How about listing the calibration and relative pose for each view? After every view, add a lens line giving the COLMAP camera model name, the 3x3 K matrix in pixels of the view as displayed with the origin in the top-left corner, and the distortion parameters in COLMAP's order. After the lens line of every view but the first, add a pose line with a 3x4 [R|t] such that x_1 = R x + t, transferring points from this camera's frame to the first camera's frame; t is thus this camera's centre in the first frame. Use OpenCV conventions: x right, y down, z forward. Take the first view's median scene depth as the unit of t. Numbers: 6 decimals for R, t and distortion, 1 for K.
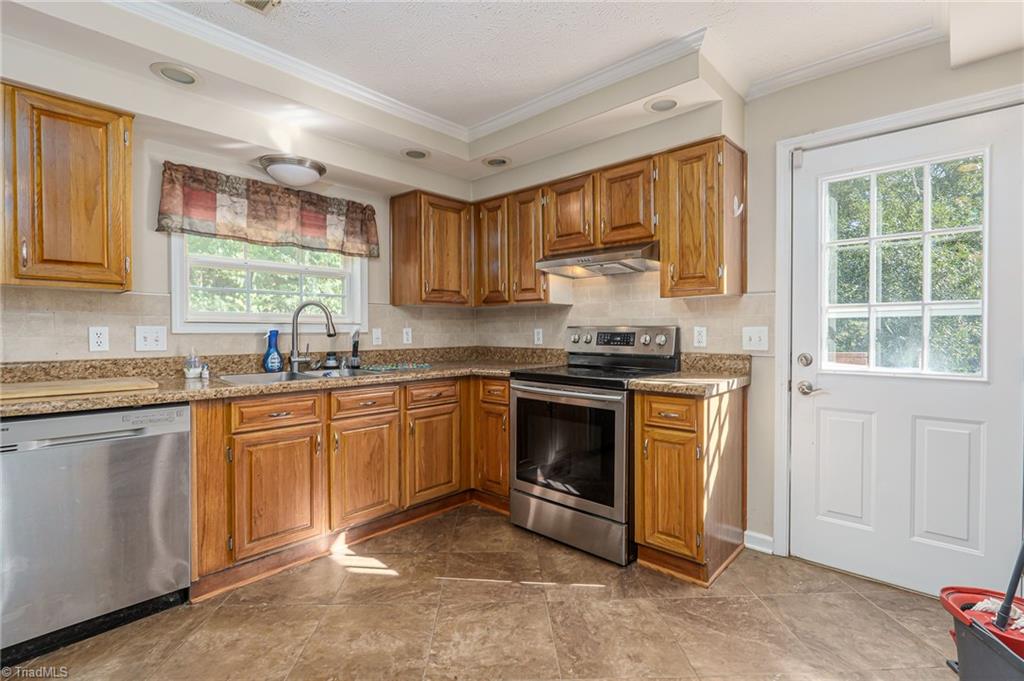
lens RADIAL K [[472.2, 0, 510.1], [0, 472.2, 337.7], [0, 0, 1]] dist [-0.000477, -0.000125]
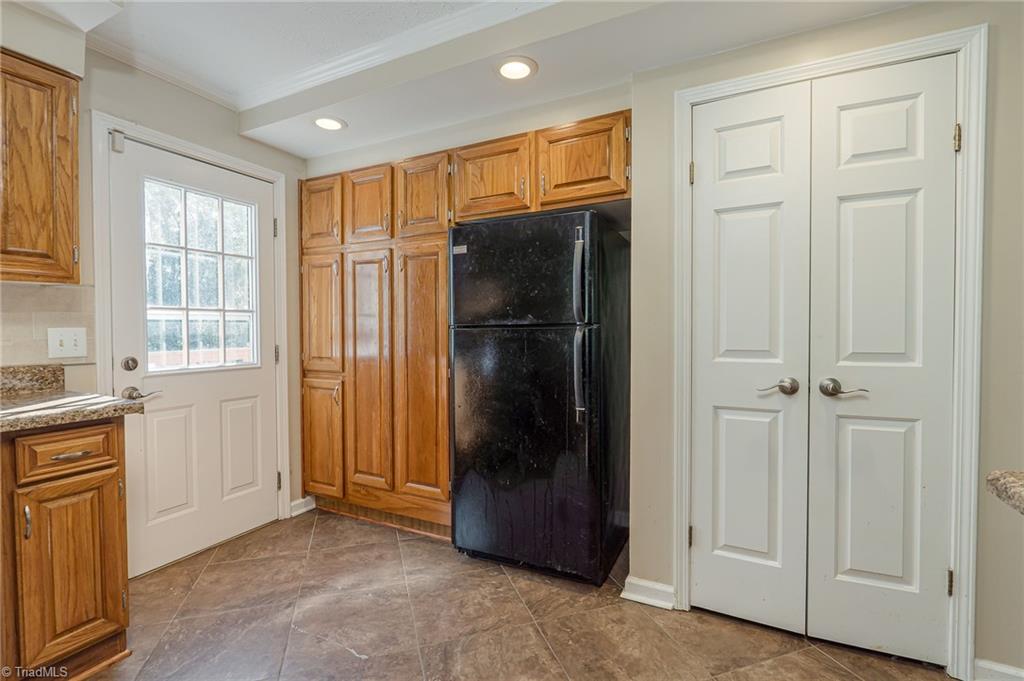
lens RADIAL K [[472.2, 0, 509.2], [0, 472.2, 336.9], [0, 0, 1]] dist [-0.000477, -0.000125]
pose [[-0.275259, -0.014993, 0.961253, -0.504523], [0.016965, 0.999647, 0.020450, -0.012708], [-0.961221, 0.021937, -0.274907, 0.572845]]
